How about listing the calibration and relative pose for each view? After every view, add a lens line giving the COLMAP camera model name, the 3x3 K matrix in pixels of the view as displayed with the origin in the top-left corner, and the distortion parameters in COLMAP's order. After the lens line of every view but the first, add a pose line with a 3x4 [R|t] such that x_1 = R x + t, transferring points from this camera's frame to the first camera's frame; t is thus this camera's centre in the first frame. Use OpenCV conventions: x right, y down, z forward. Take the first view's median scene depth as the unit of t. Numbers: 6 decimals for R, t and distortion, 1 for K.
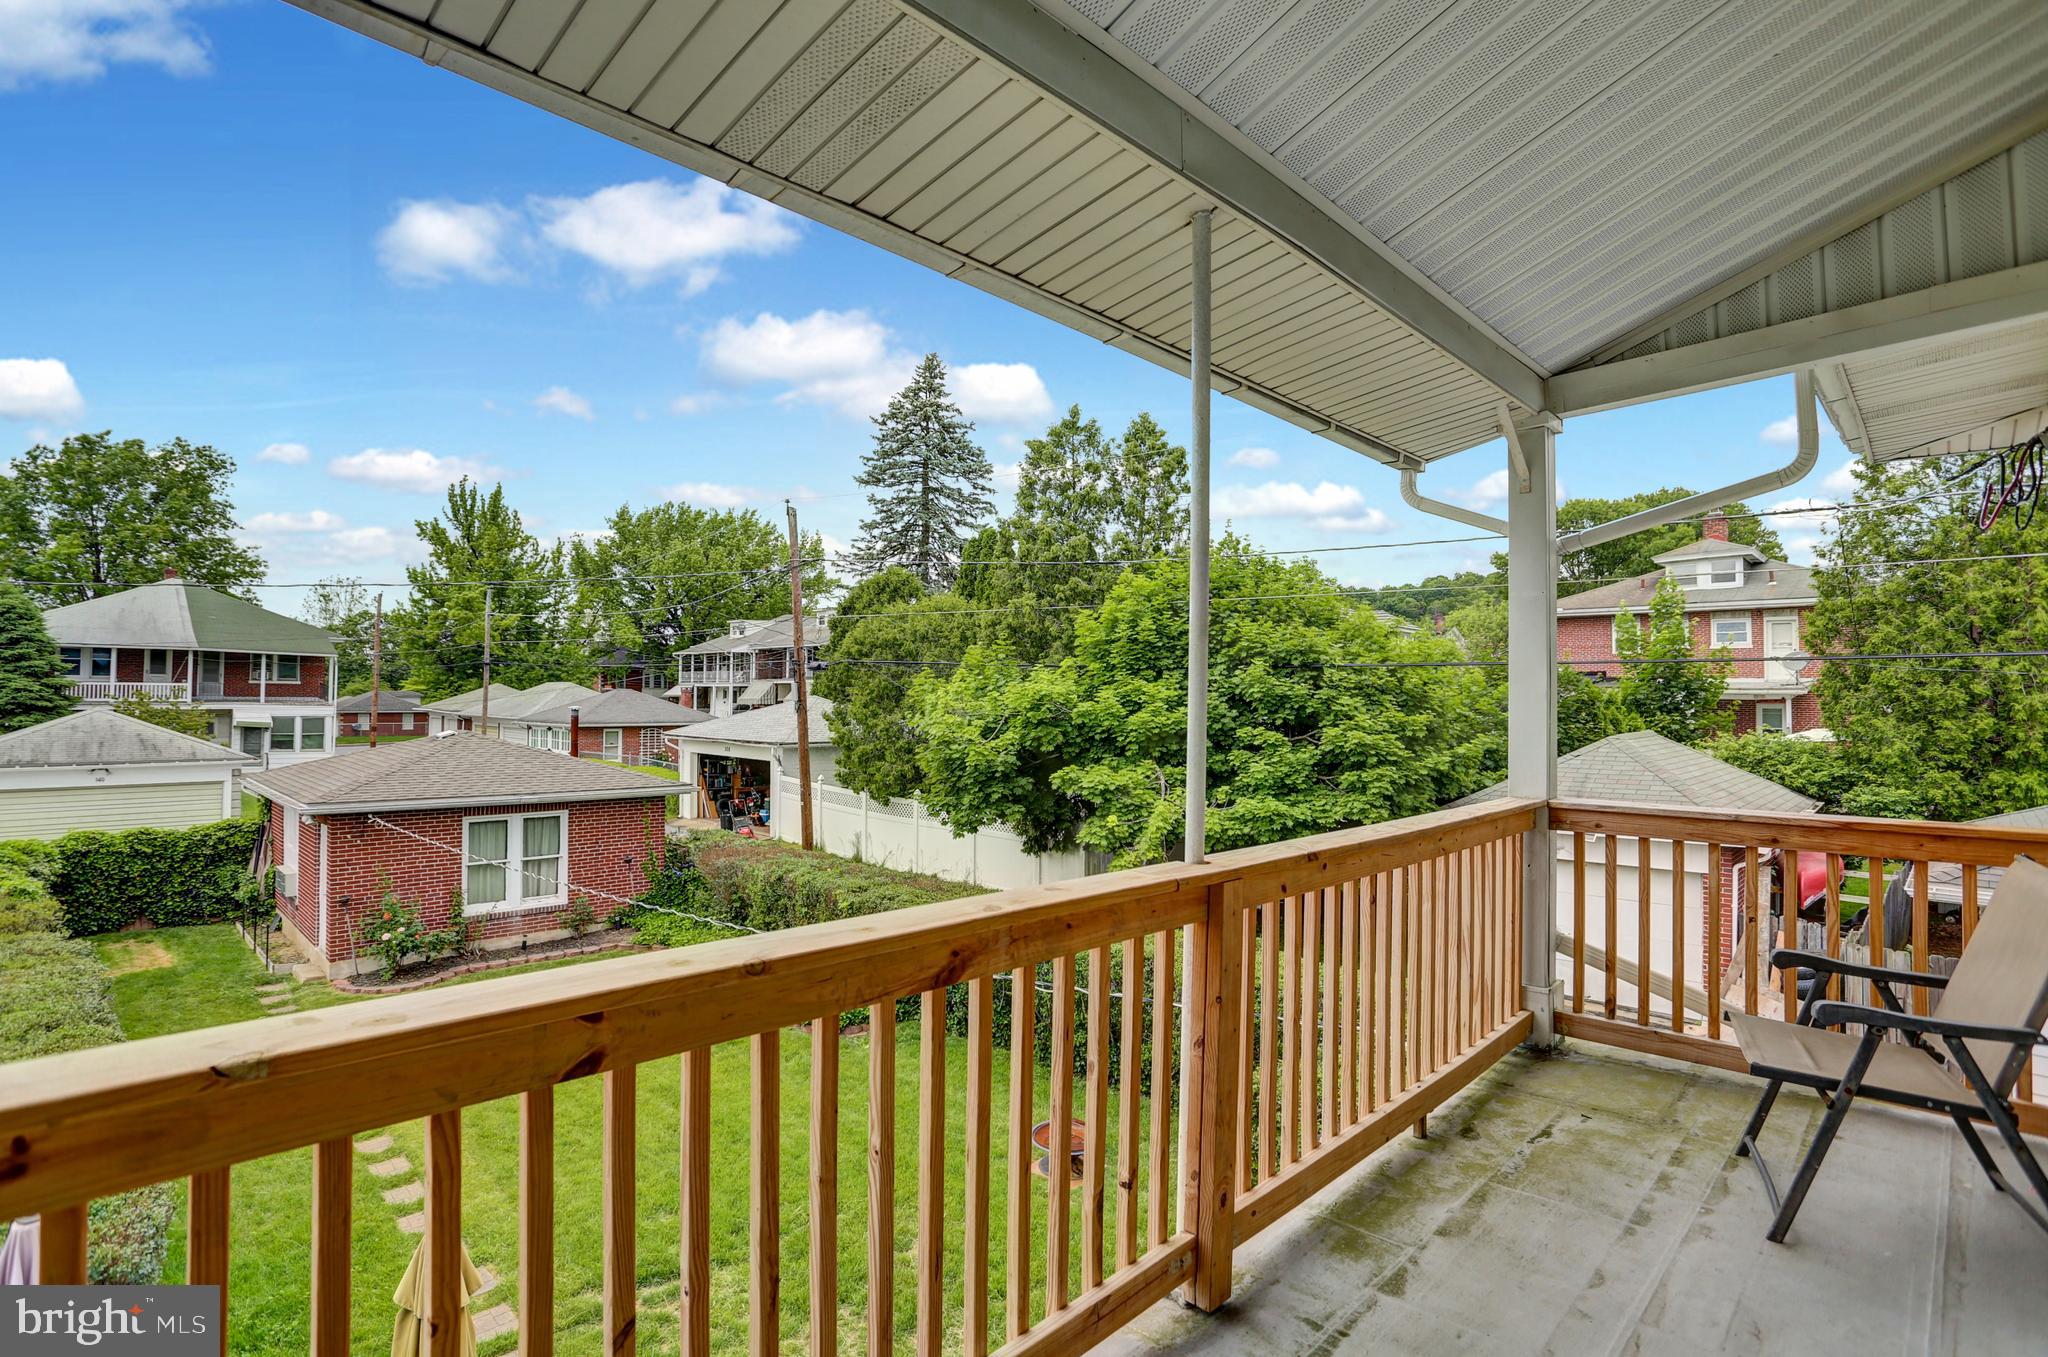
lens RADIAL K [[1002.4, 0, 1021.4], [0, 1002.4, 670.0], [0, 0, 1]] dist [-0.062552, 0.025620]
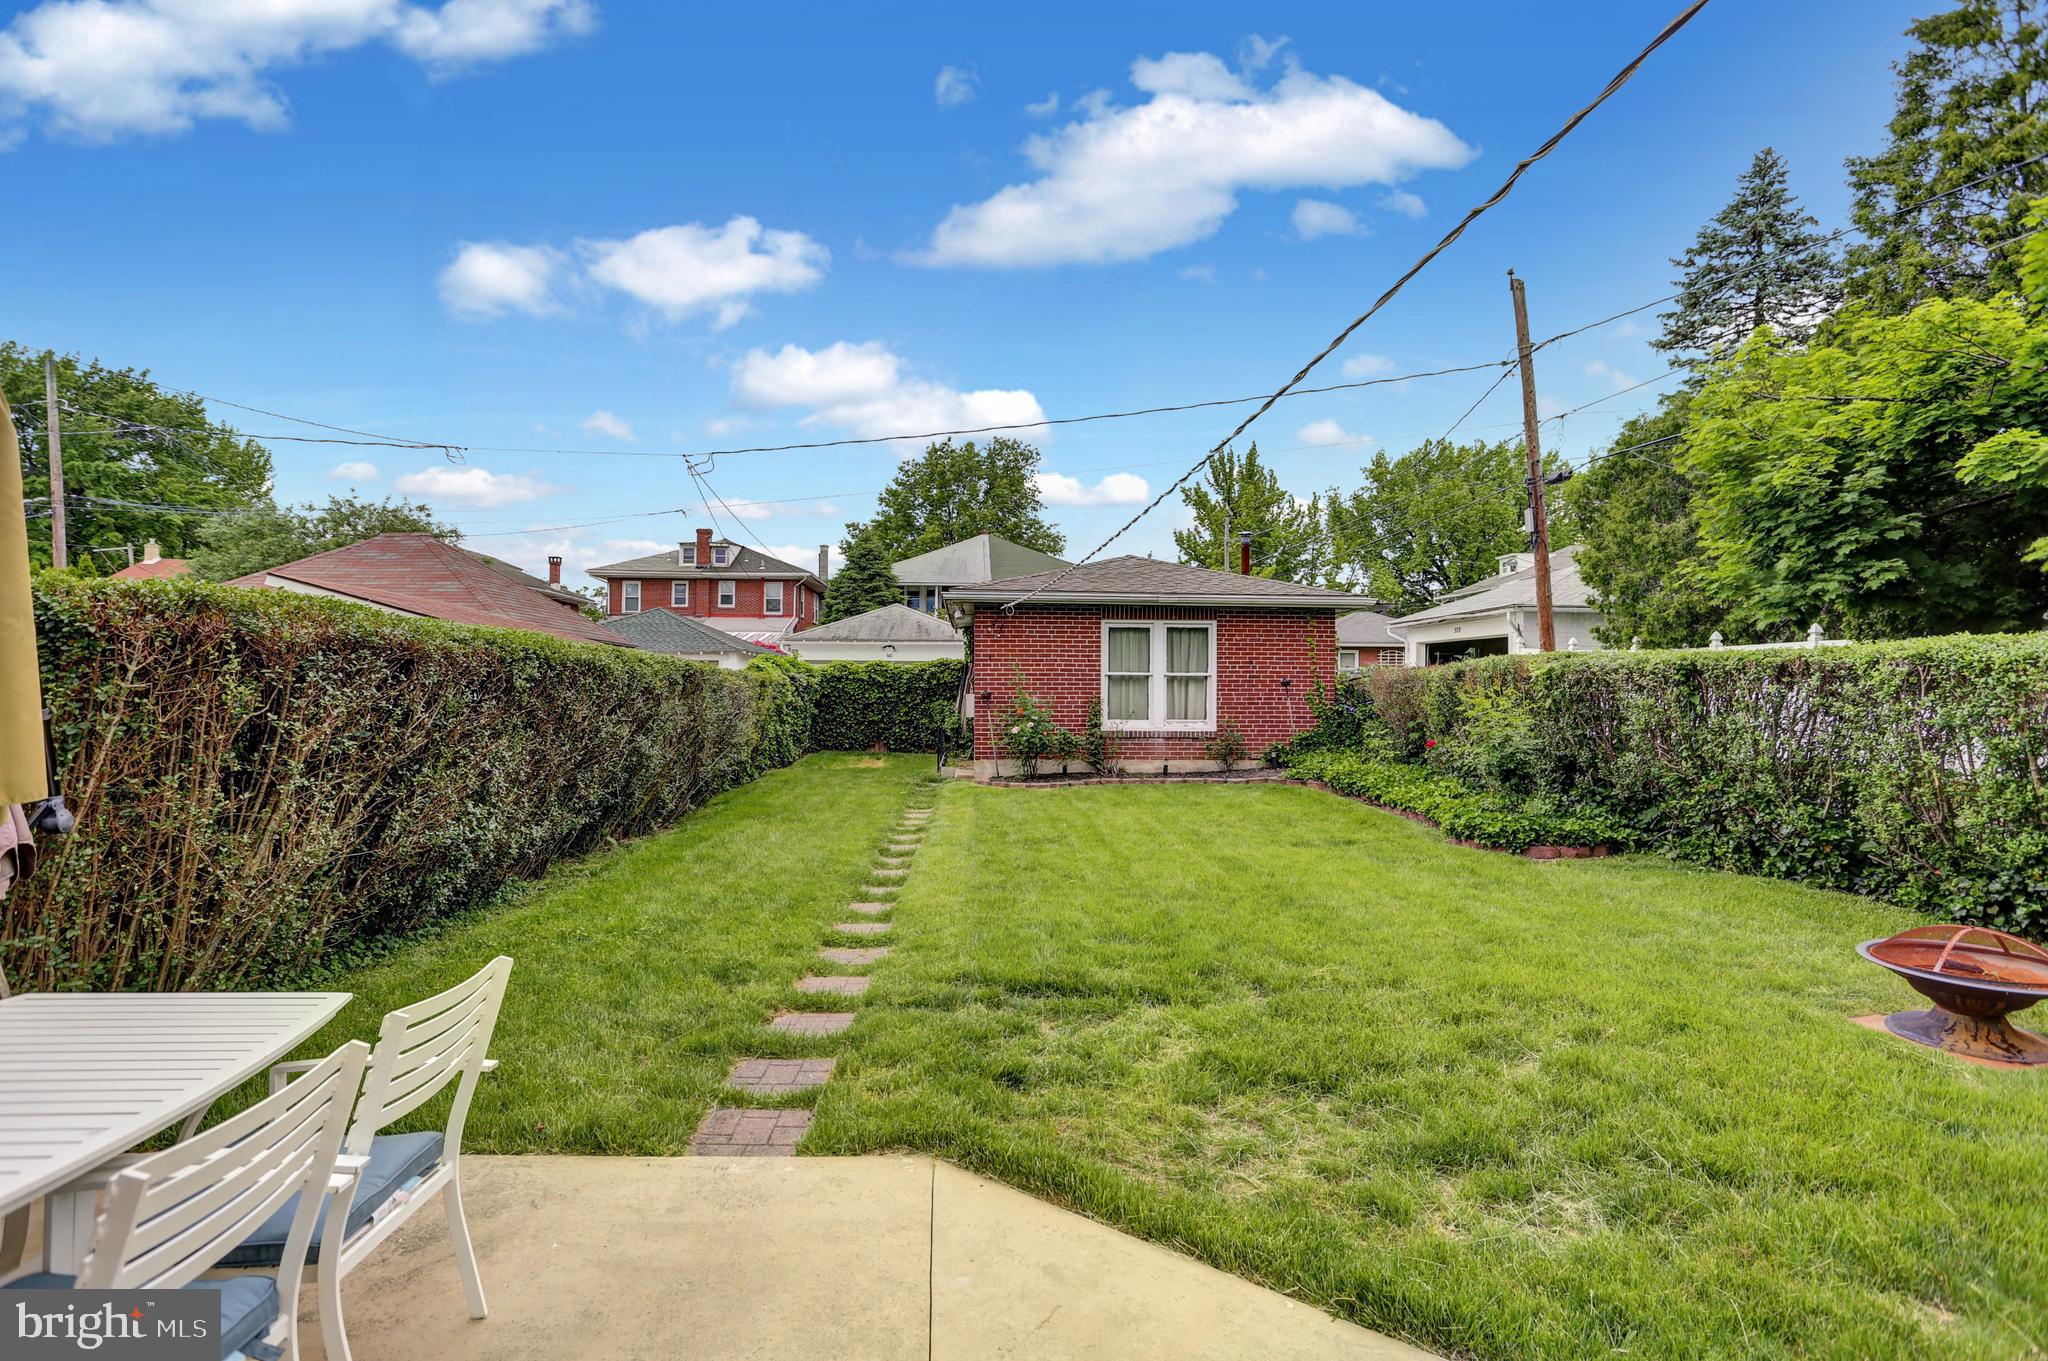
lens RADIAL K [[1054.7, 0, 1020.0], [0, 1054.7, 667.0], [0, 0, 1]] dist [-0.053280, 0.030081]
pose [[0.740199, -0.018525, -0.672133, 0.019867], [0.018102, 0.999807, -0.007621, 0.155482], [0.672145, -0.006526, 0.740391, 0.183139]]
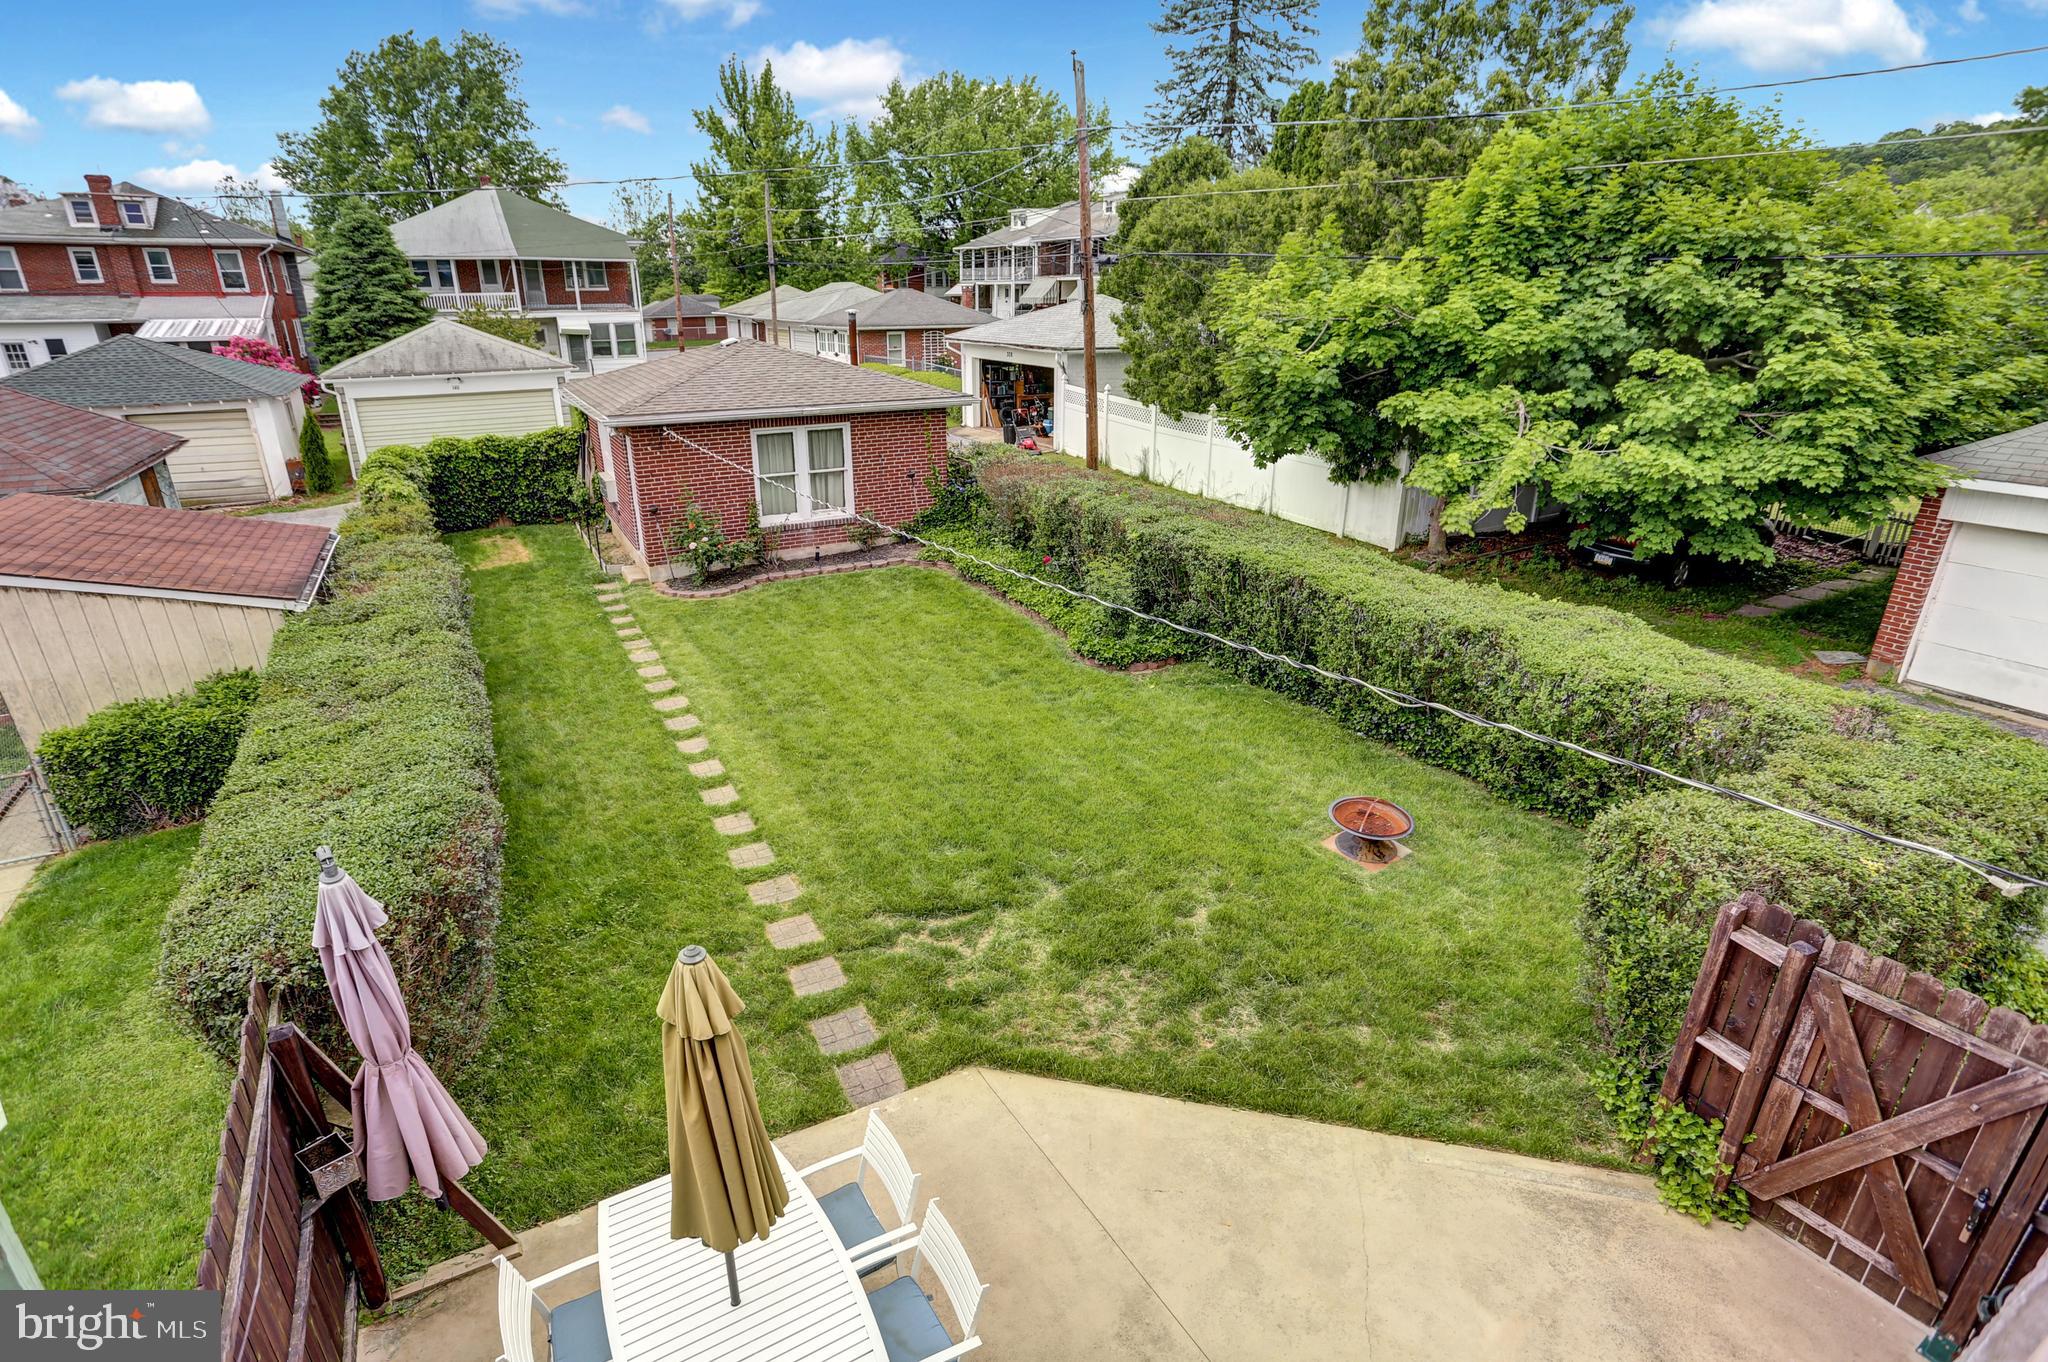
lens RADIAL K [[1011.5, 0, 1015.8], [0, 1011.5, 682.8], [0, 0, 1]] dist [-0.088825, 0.052431]
pose [[0.960774, 0.094596, -0.260699, -0.018086], [0.013818, 0.922534, 0.385669, 0.000317], [0.276986, -0.374144, 0.885040, 0.066346]]
